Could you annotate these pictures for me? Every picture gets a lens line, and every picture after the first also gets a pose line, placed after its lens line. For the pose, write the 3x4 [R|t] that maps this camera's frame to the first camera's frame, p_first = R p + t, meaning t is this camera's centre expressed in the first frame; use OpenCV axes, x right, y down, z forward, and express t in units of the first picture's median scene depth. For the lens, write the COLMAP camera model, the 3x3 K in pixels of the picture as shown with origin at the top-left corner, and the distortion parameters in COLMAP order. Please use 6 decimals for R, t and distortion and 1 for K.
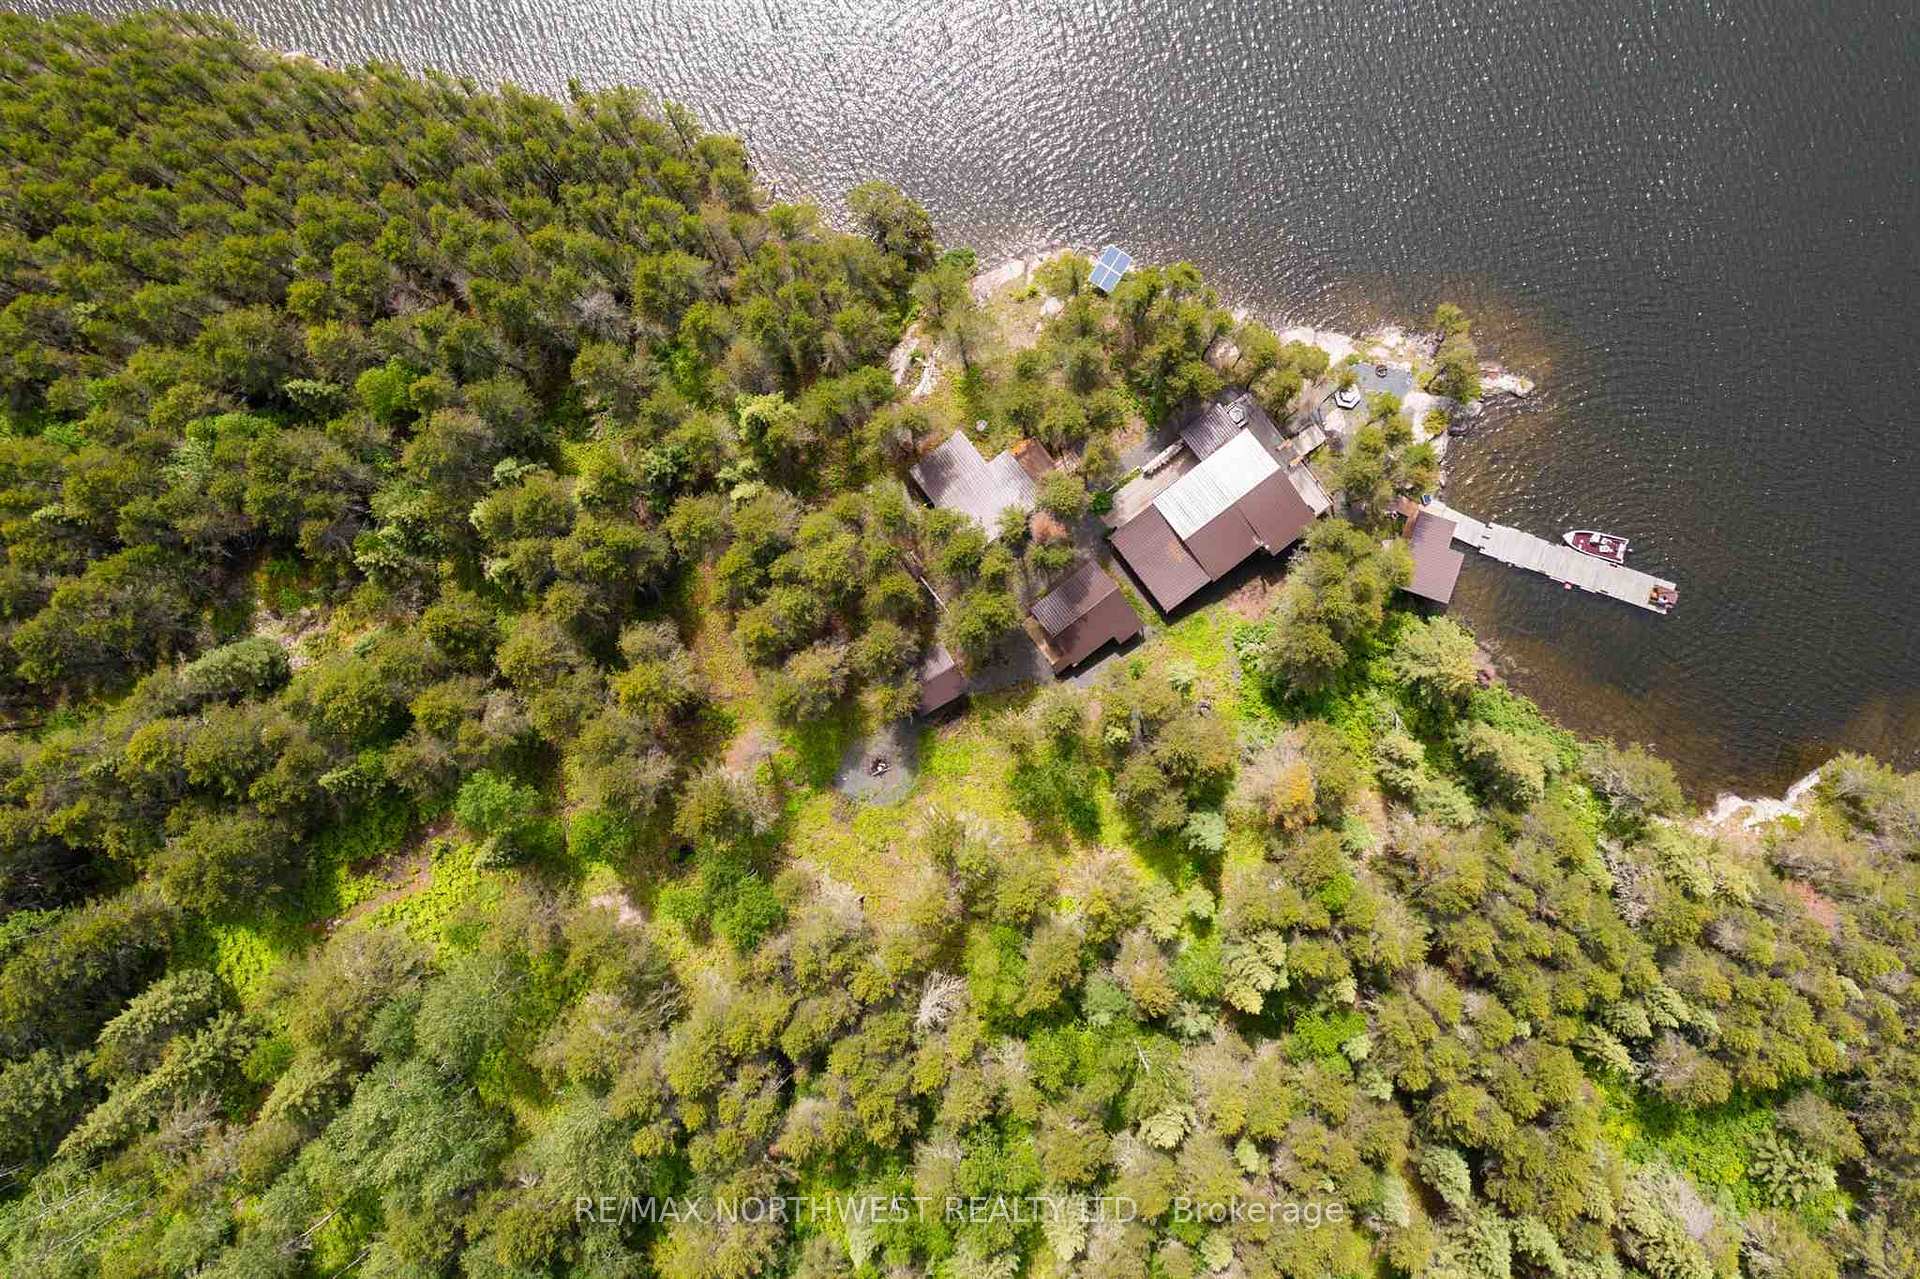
lens RADIAL K [[1505.7, 0, 954.1], [0, 1505.7, 639.8], [0, 0, 1]] dist [-0.004319, 0.005831]
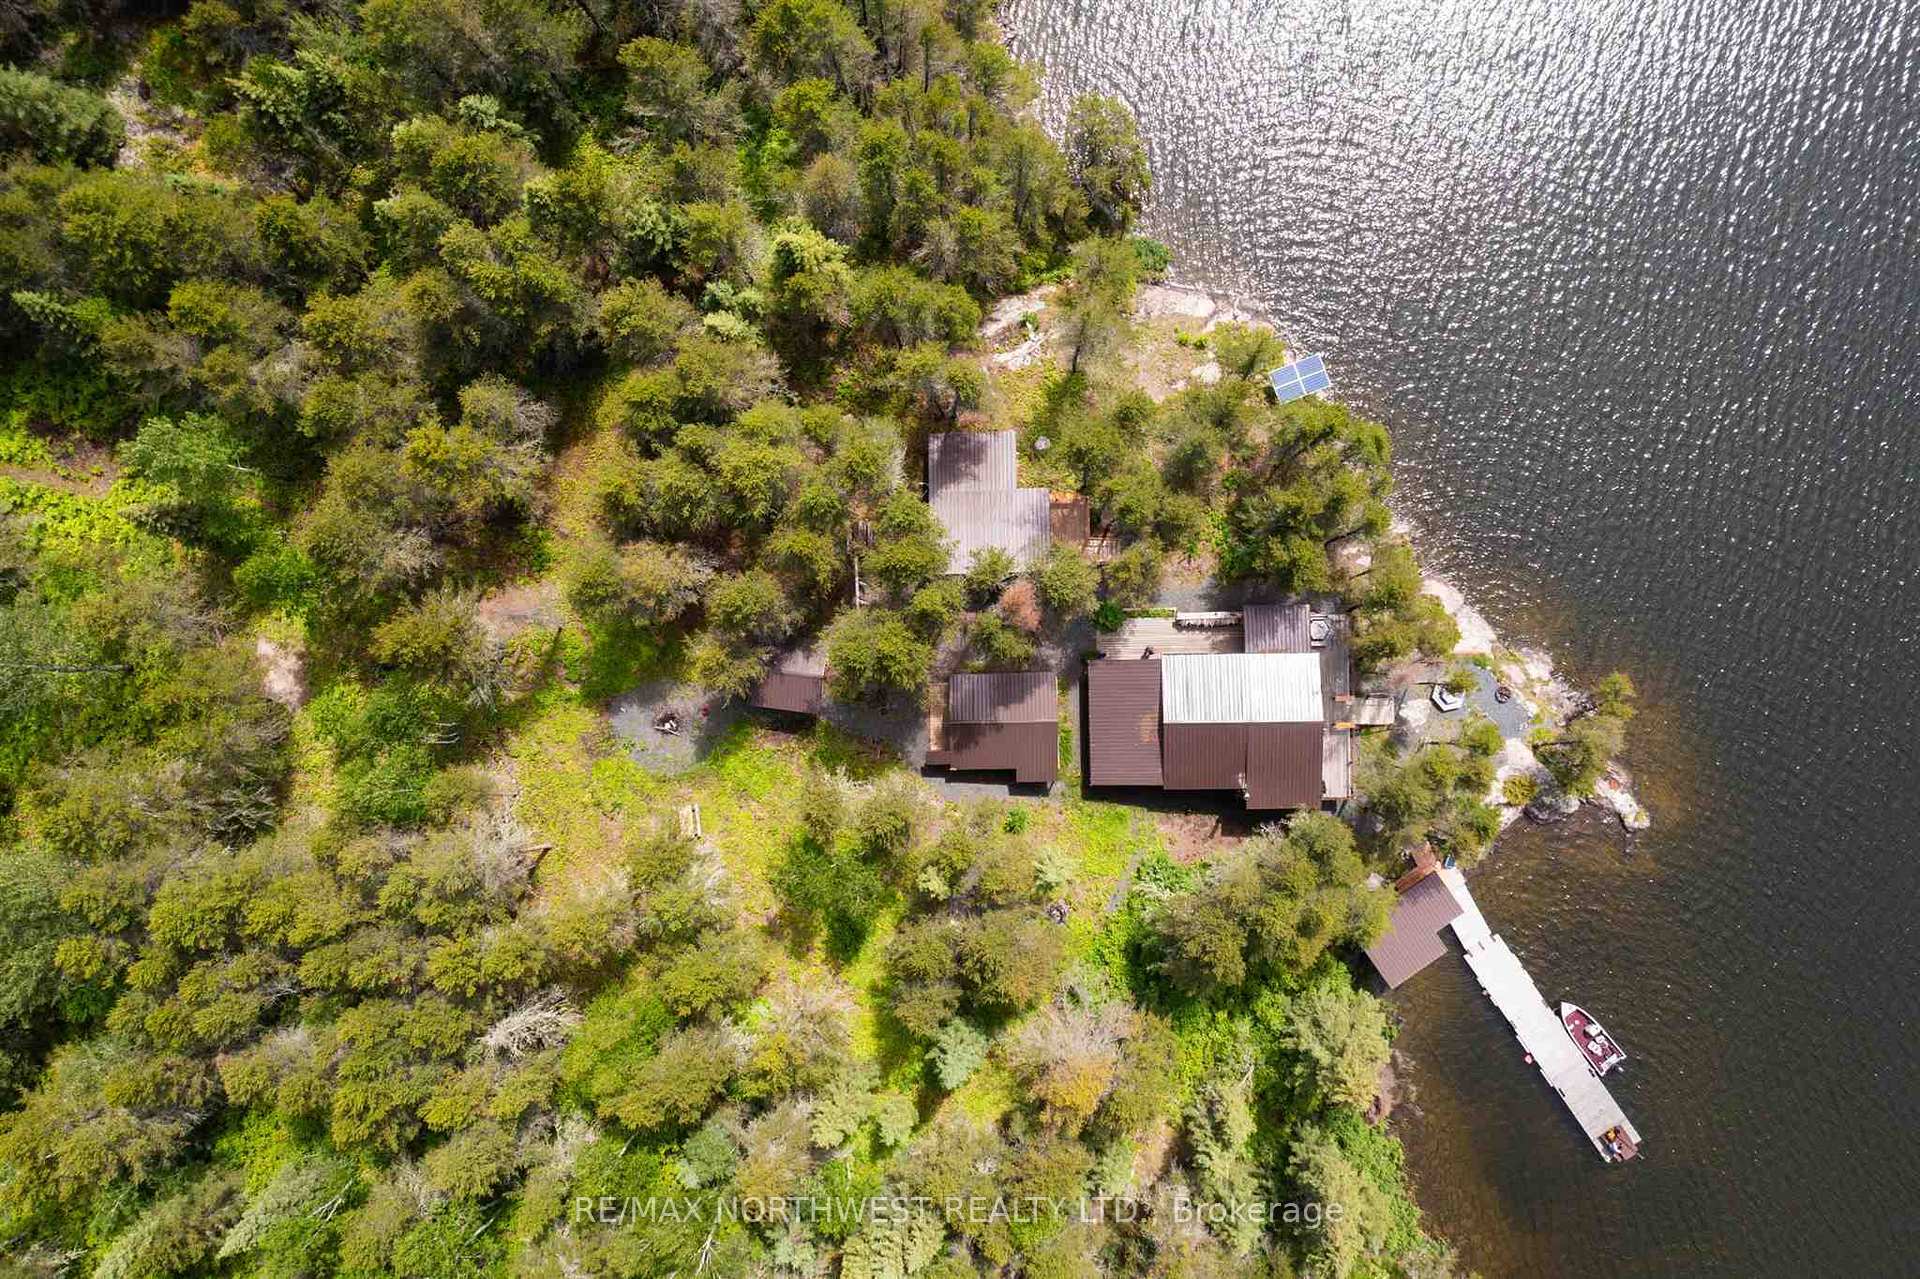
lens RADIAL K [[1505.7, 0, 966.2], [0, 1505.7, 644.1], [0, 0, 1]] dist [-0.004319, 0.005831]
pose [[0.805040, 0.593102, 0.011873, 0.039673], [-0.593221, 0.804894, 0.015340, -0.050618], [-0.000459, -0.019392, 0.999812, 0.240614]]
